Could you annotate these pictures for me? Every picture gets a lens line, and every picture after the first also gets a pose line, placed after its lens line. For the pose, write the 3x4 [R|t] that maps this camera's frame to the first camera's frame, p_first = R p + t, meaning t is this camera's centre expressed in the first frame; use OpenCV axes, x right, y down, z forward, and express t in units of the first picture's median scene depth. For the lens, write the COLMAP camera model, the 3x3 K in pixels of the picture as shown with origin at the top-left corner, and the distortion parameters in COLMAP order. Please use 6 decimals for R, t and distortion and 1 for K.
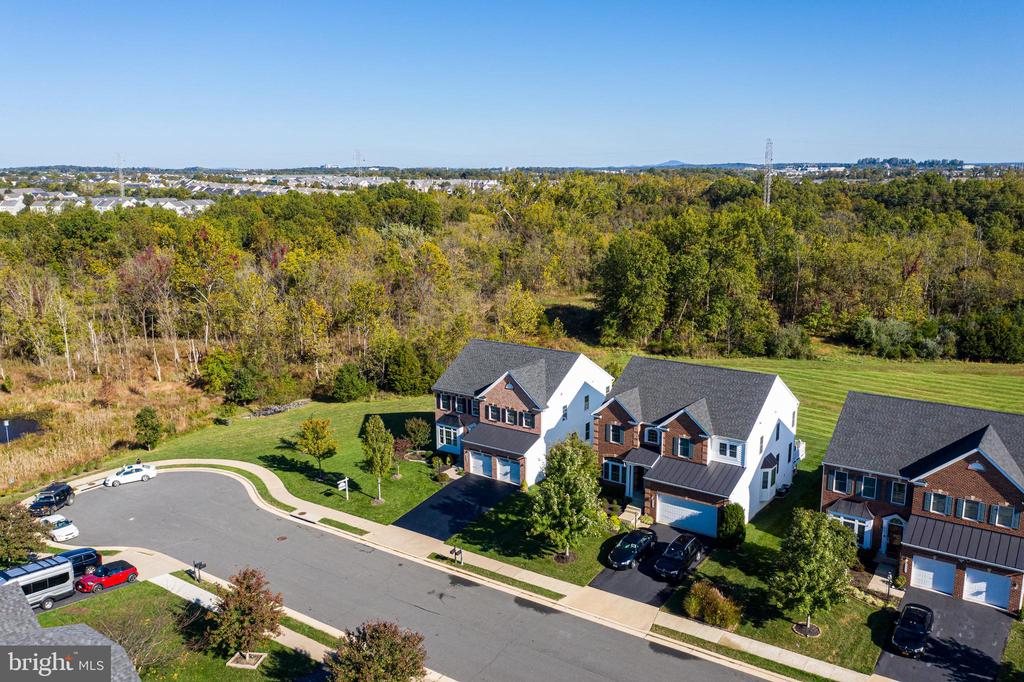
lens RADIAL K [[812.2, 0, 515.3], [0, 812.2, 338.9], [0, 0, 1]] dist [-0.006332, 0.005680]
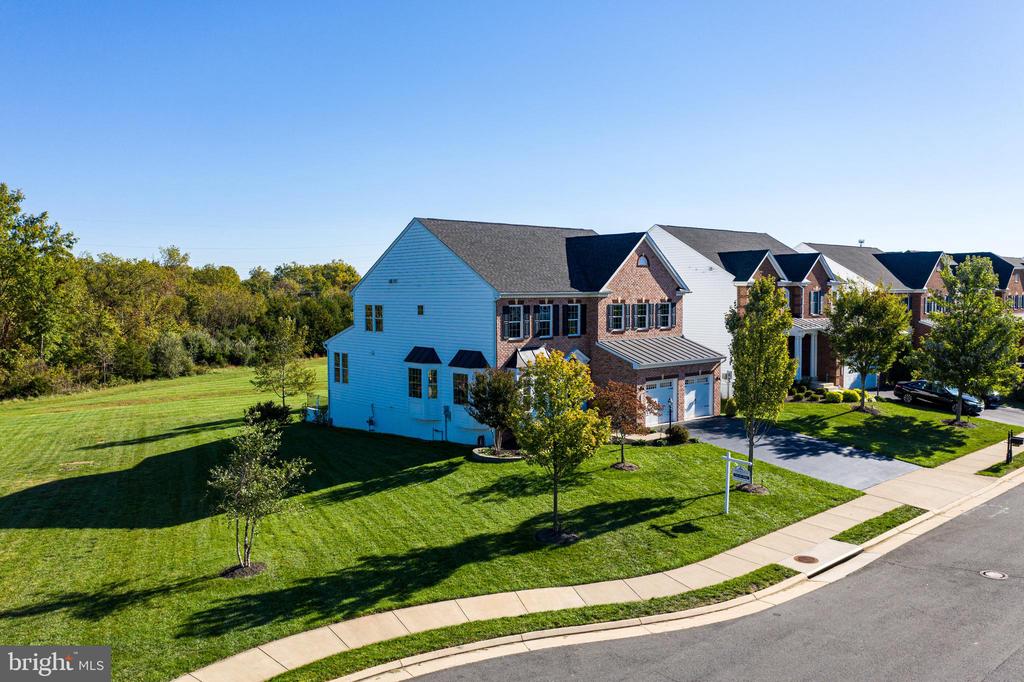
lens RADIAL K [[812.2, 0, 514.5], [0, 812.2, 339.2], [0, 0, 1]] dist [-0.006332, 0.005680]
pose [[0.224754, -0.046529, 0.973304, -0.323579], [0.198955, 0.980008, 0.000907, 0.051696], [-0.953888, 0.193440, 0.229518, 0.533283]]
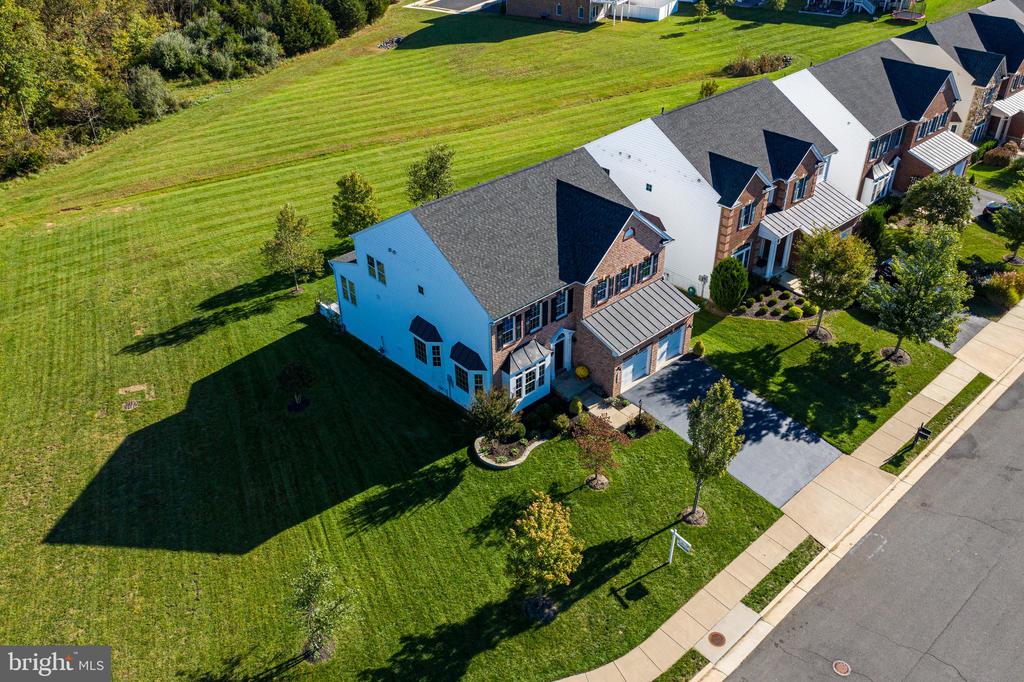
lens RADIAL K [[812.2, 0, 514.3], [0, 812.2, 336.7], [0, 0, 1]] dist [-0.006332, 0.005680]
pose [[0.214775, -0.531724, 0.819232, -0.307721], [0.205997, 0.844599, 0.494184, -0.105732], [-0.954692, 0.062621, 0.290933, 0.503158]]
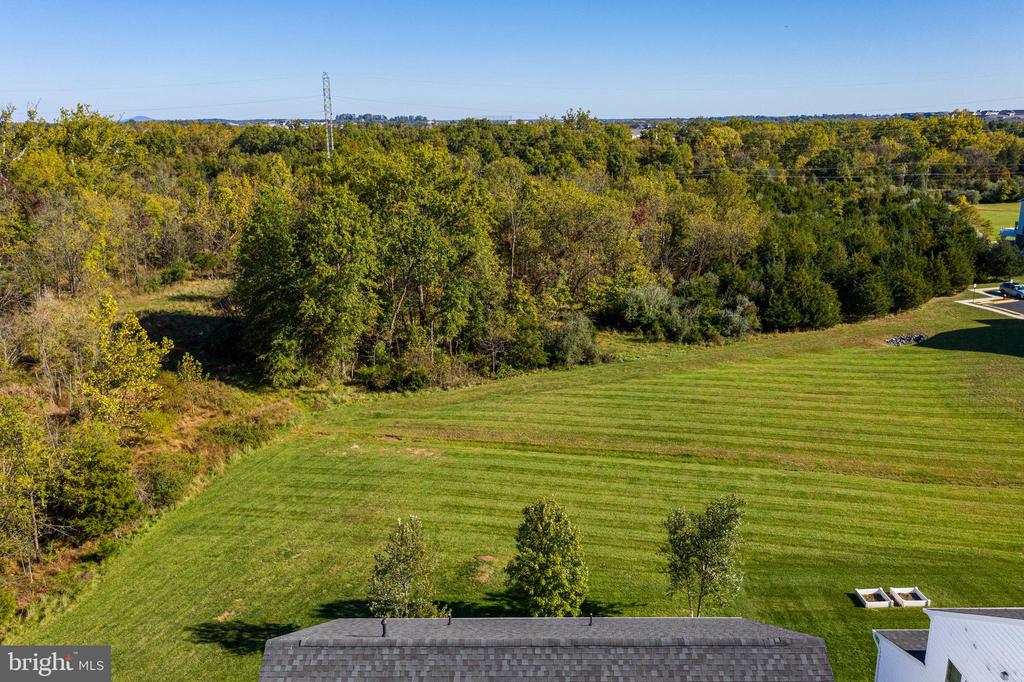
lens RADIAL K [[812.2, 0, 513.6], [0, 812.2, 343.6], [0, 0, 1]] dist [-0.006332, 0.005680]
pose [[0.823106, -0.147315, 0.548447, -0.066883], [0.116181, 0.989024, 0.091292, -0.060235], [-0.555876, -0.011424, 0.831187, 0.487671]]
